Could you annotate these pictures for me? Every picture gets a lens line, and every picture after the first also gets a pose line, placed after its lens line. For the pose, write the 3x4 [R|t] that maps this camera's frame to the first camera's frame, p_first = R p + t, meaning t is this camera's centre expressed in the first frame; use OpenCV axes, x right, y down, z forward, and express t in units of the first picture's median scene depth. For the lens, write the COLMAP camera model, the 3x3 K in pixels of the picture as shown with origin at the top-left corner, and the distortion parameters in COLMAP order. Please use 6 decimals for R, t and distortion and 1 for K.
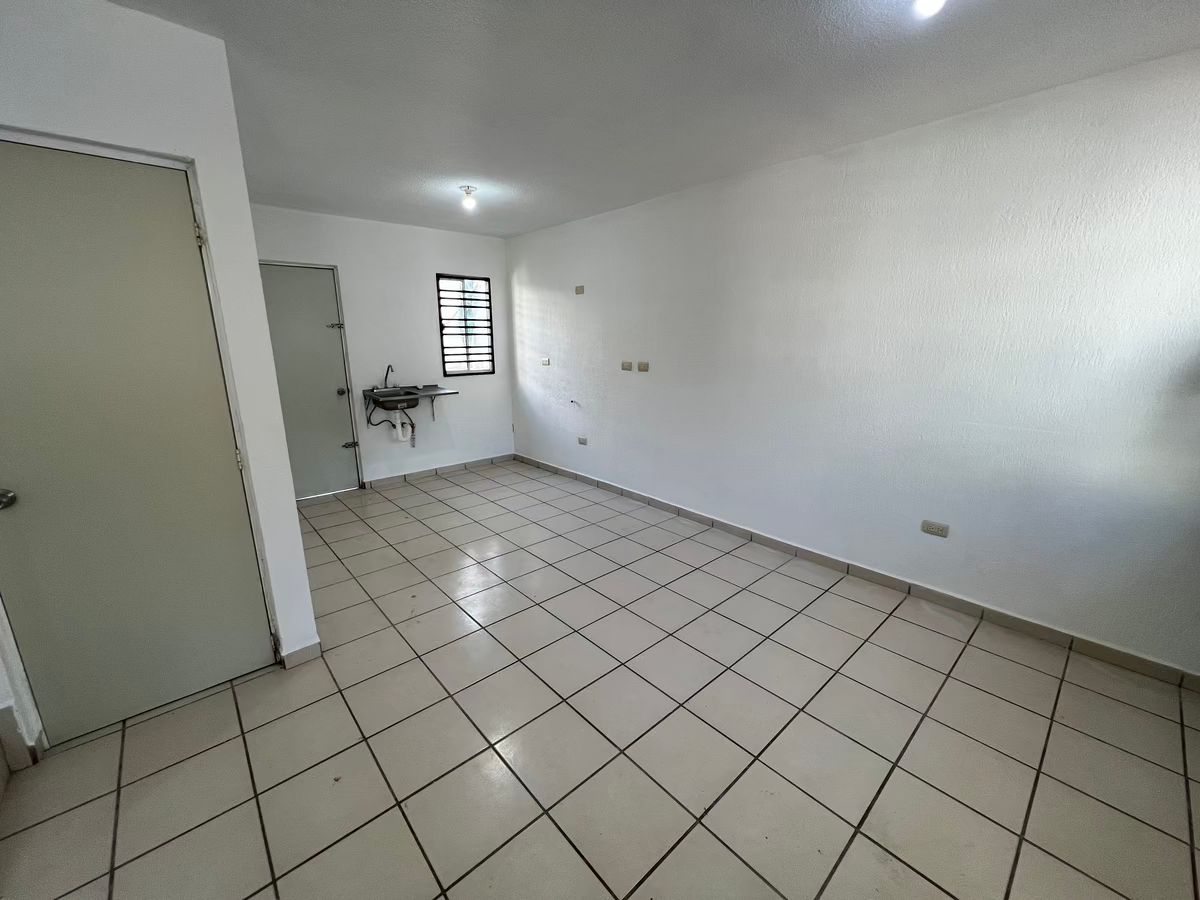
lens RADIAL K [[481.8, 0, 599.6], [0, 481.8, 446.3], [0, 0, 1]] dist [-0.004412, -0.000018]
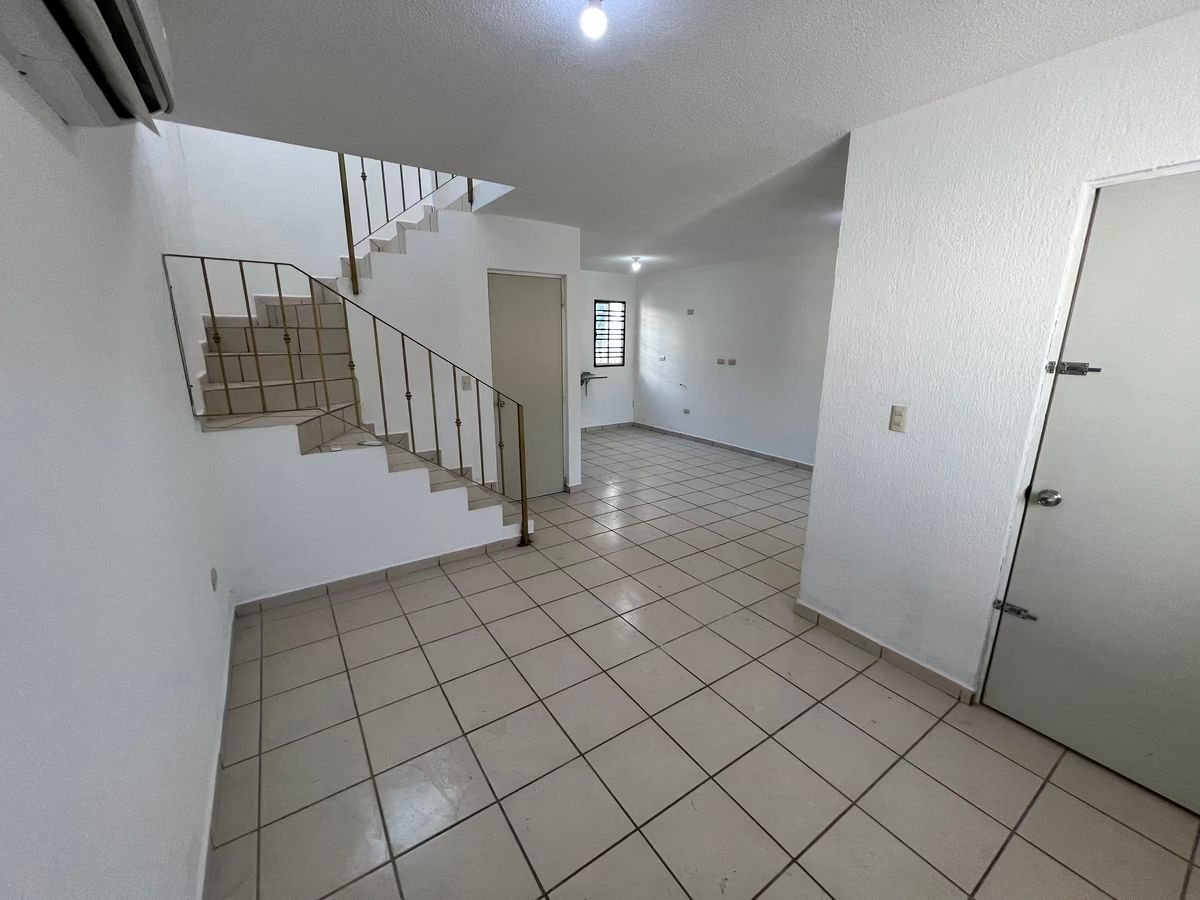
lens RADIAL K [[481.8, 0, 596.1], [0, 481.8, 449.9], [0, 0, 1]] dist [-0.004412, -0.000018]
pose [[0.990326, 0.041505, -0.132406, -0.107663], [-0.040274, 0.999117, 0.011965, 0.101295], [0.132786, -0.006517, 0.991123, -0.522979]]
